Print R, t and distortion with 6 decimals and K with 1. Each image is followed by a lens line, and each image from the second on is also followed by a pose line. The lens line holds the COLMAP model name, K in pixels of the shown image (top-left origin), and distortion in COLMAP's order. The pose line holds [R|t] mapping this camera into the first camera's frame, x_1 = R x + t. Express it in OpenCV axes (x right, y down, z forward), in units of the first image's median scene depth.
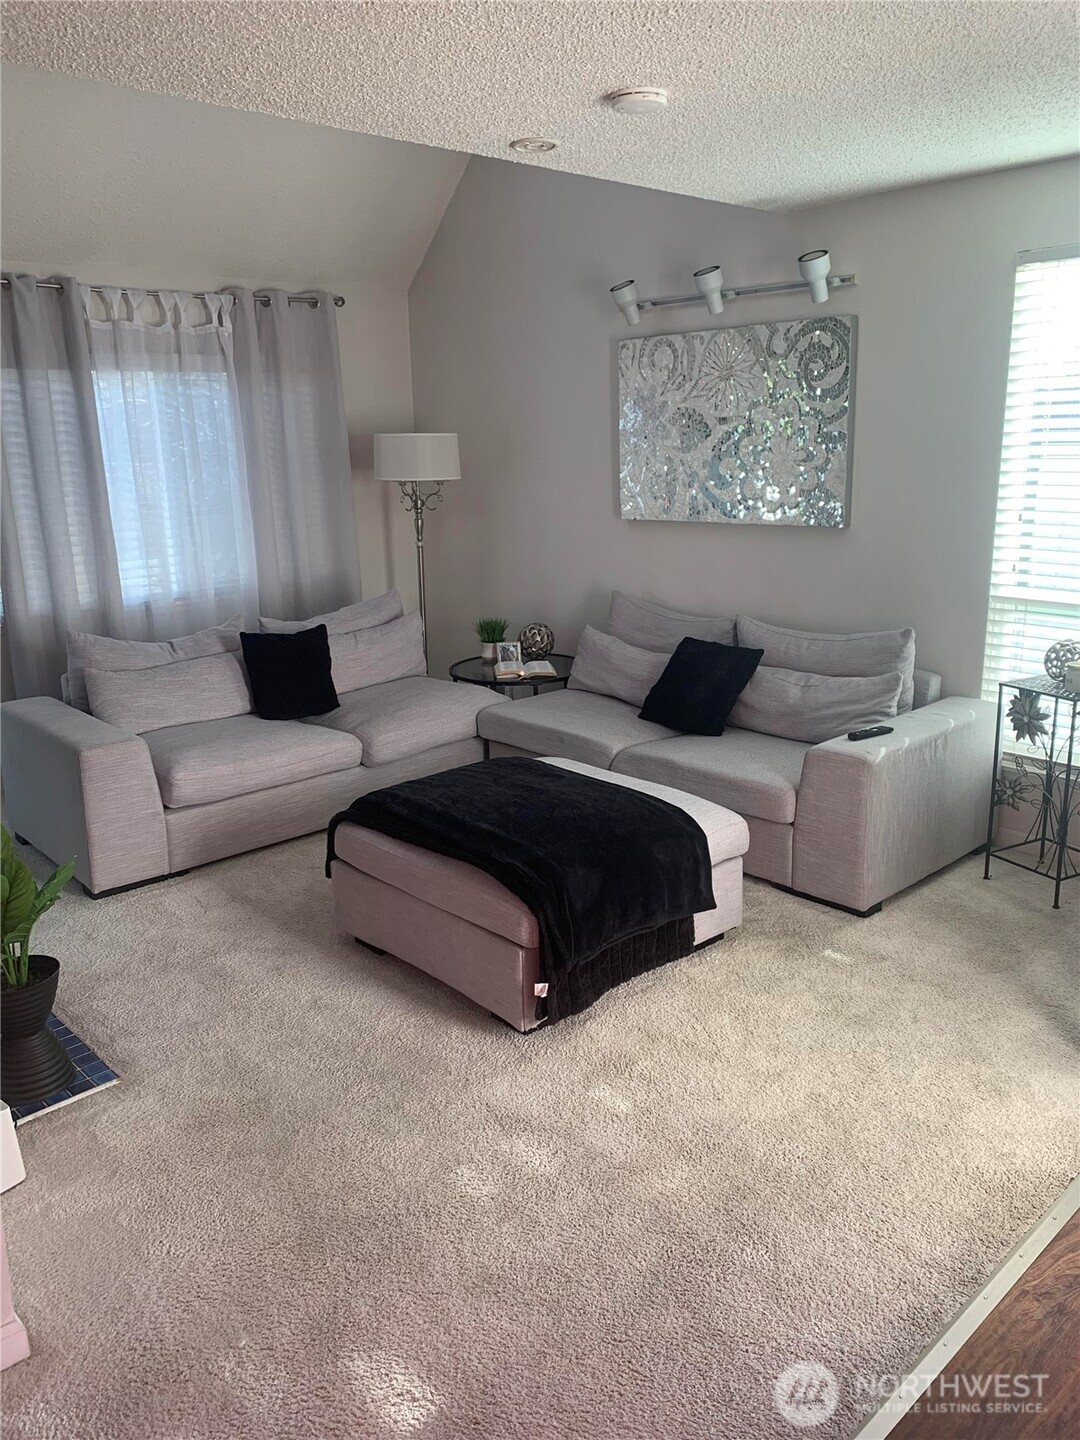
lens RADIAL K [[1108.6, 0, 540.0], [0, 1108.6, 720.0], [0, 0, 1]] dist [0.004664, -0.065176]
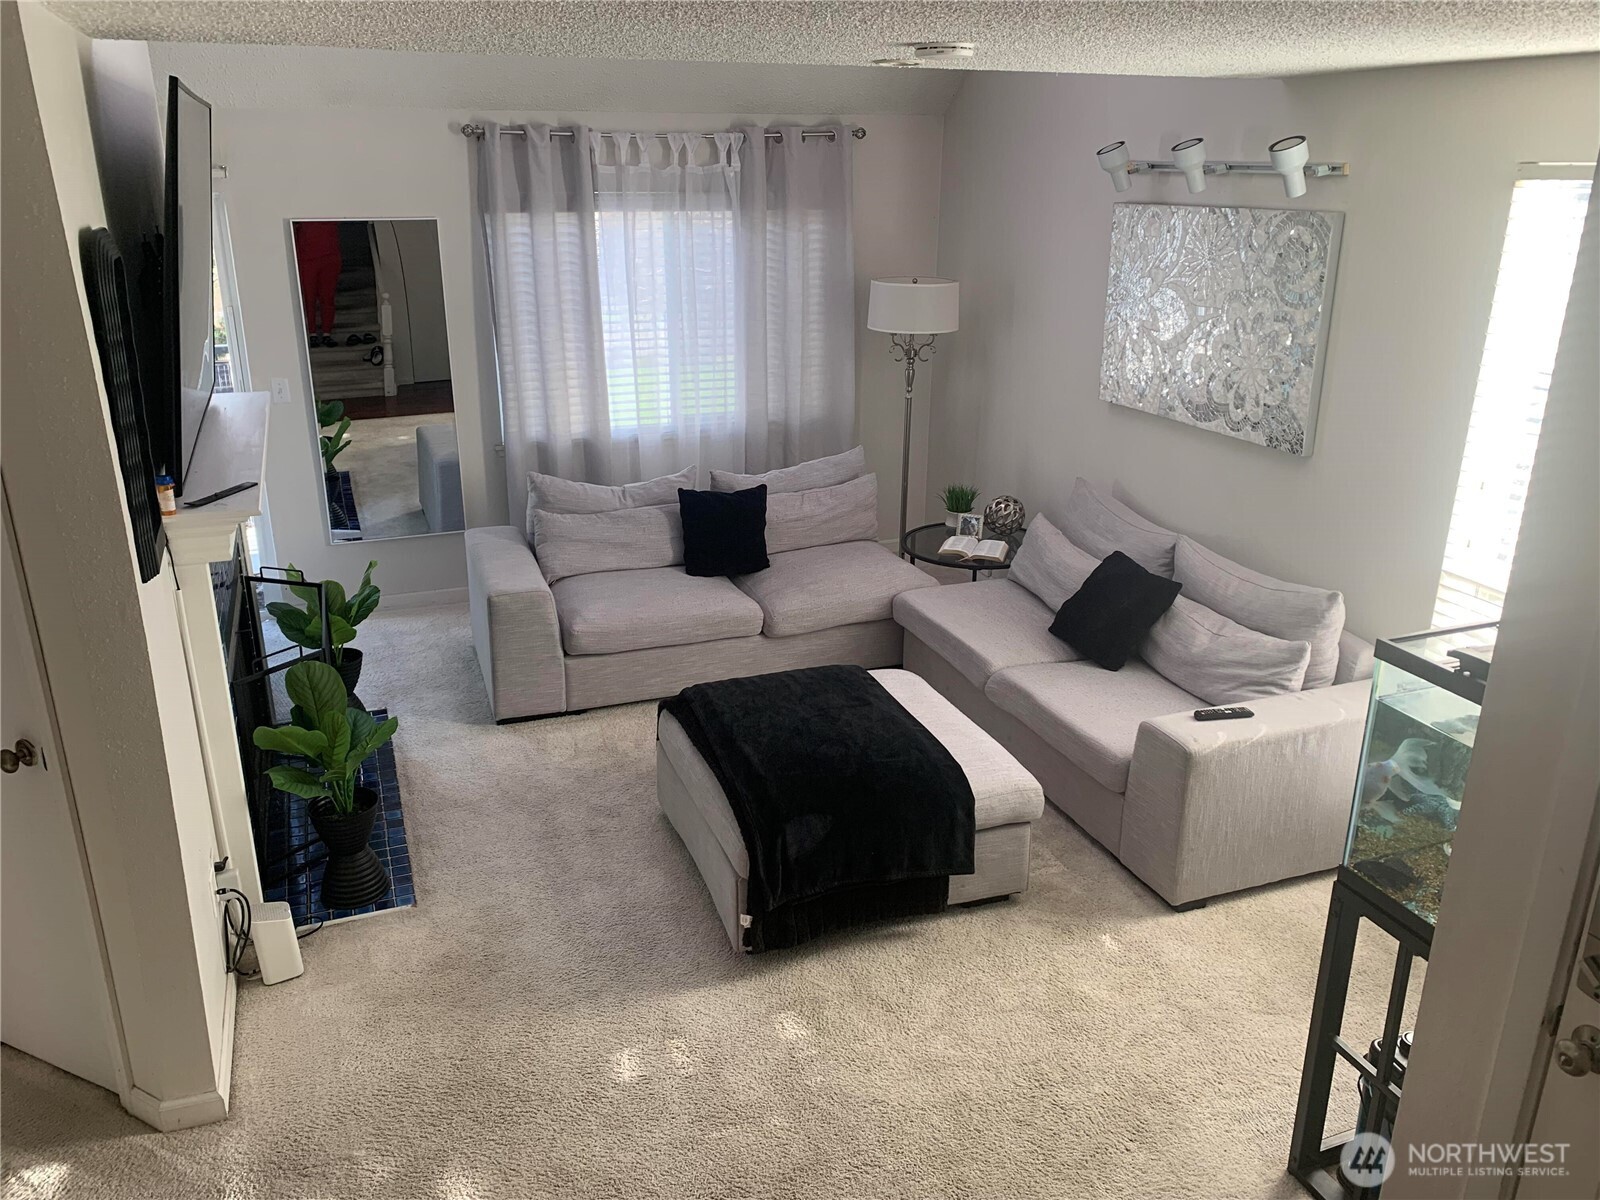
lens RADIAL K [[1231.7, 0, 800.1], [0, 1231.7, 579.6], [0, 0, 1]] dist [0.004664, -0.065176]
pose [[0.920068, 0.149623, -0.362061, 0.257961], [-0.117522, 0.987042, 0.109253, -0.129159], [0.373716, -0.057971, 0.925730, -0.031467]]
